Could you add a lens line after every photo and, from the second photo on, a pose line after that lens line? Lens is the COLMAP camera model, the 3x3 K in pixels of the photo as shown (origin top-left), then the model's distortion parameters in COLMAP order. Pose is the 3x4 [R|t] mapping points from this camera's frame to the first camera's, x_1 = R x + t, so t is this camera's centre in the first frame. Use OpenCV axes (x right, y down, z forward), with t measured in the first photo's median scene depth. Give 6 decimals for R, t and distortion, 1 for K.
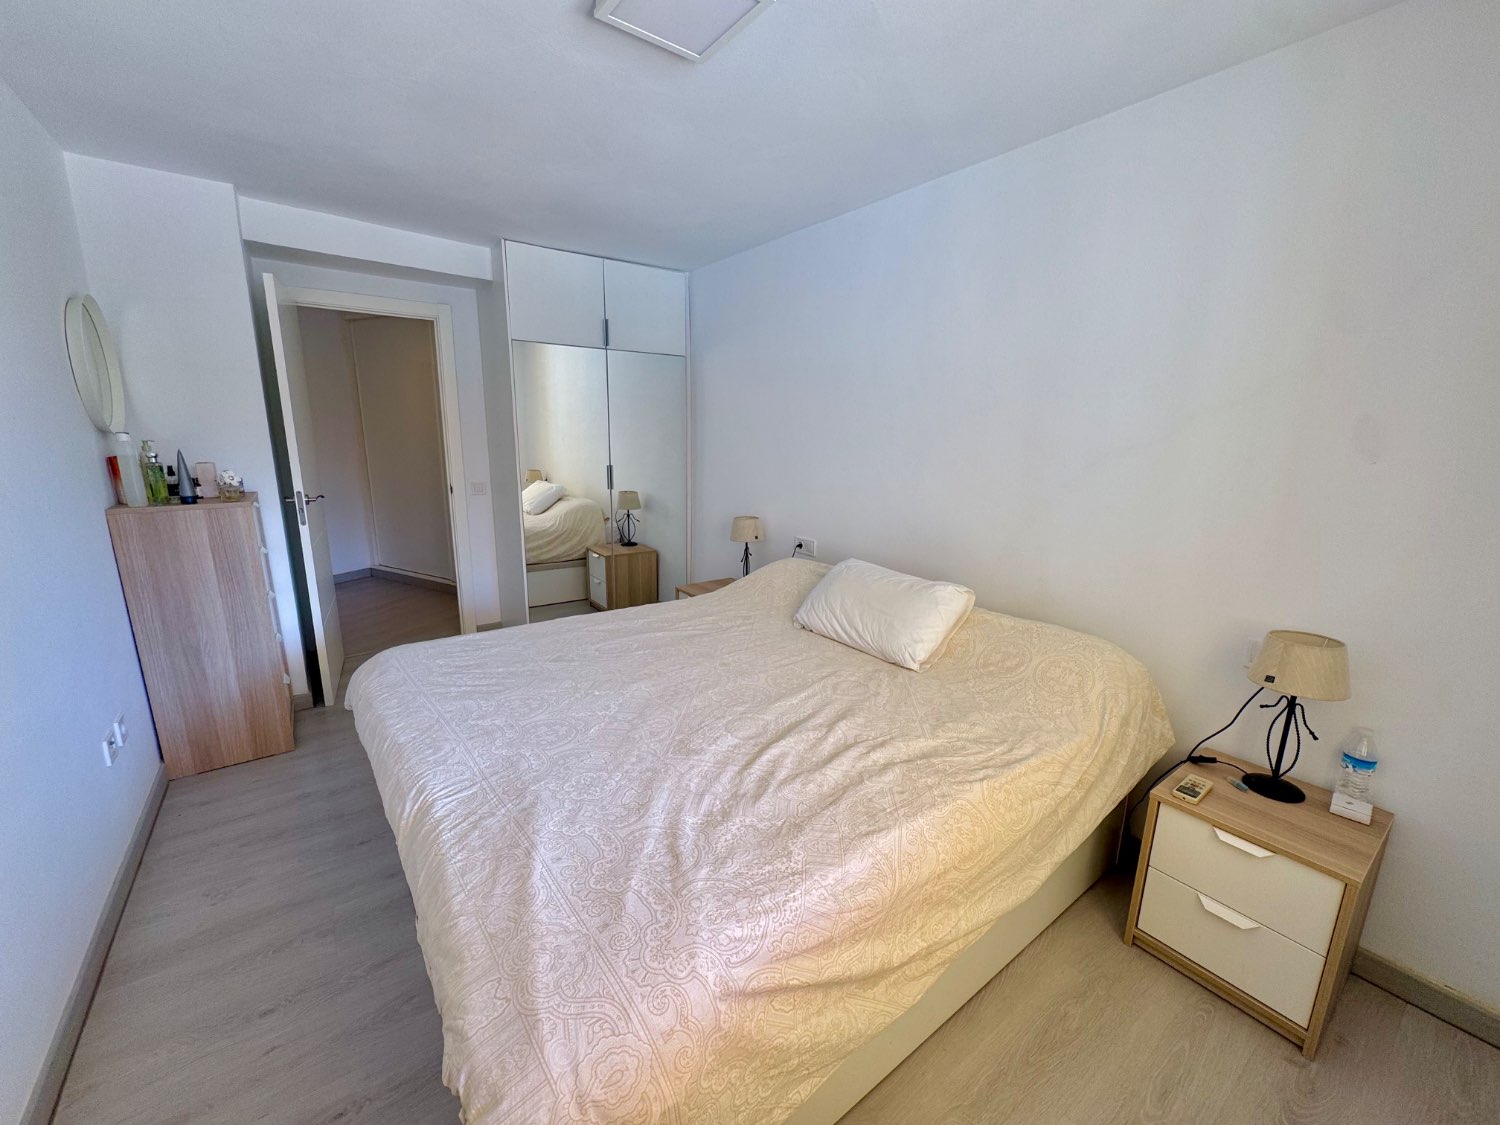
lens RADIAL K [[595.6, 0, 750.0], [0, 595.6, 562.5], [0, 0, 1]] dist [-0.003650, 0.000316]
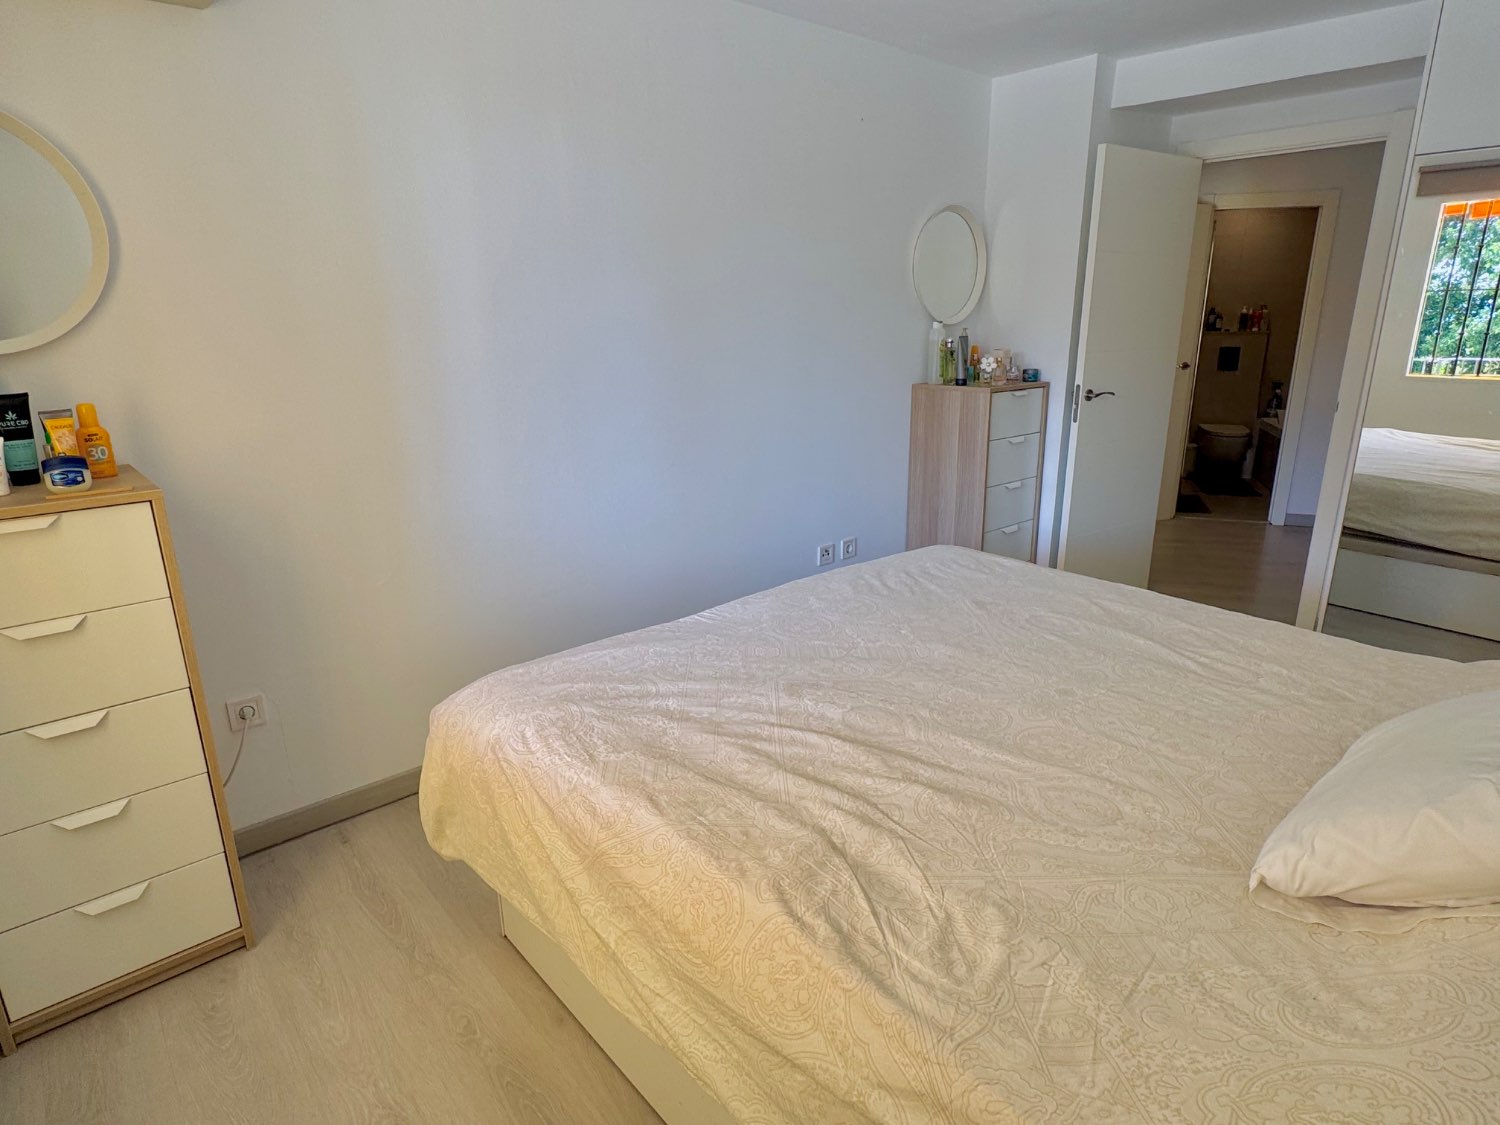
lens RADIAL K [[822.2, 0, 750.0], [0, 822.2, 562.5], [0, 0, 1]] dist [-0.003917, 0.000130]
pose [[0.094713, 0.271668, -0.957719, 0.958951], [-0.204886, 0.946768, 0.248299, -0.139777], [0.974192, 0.172707, 0.145332, 0.705502]]
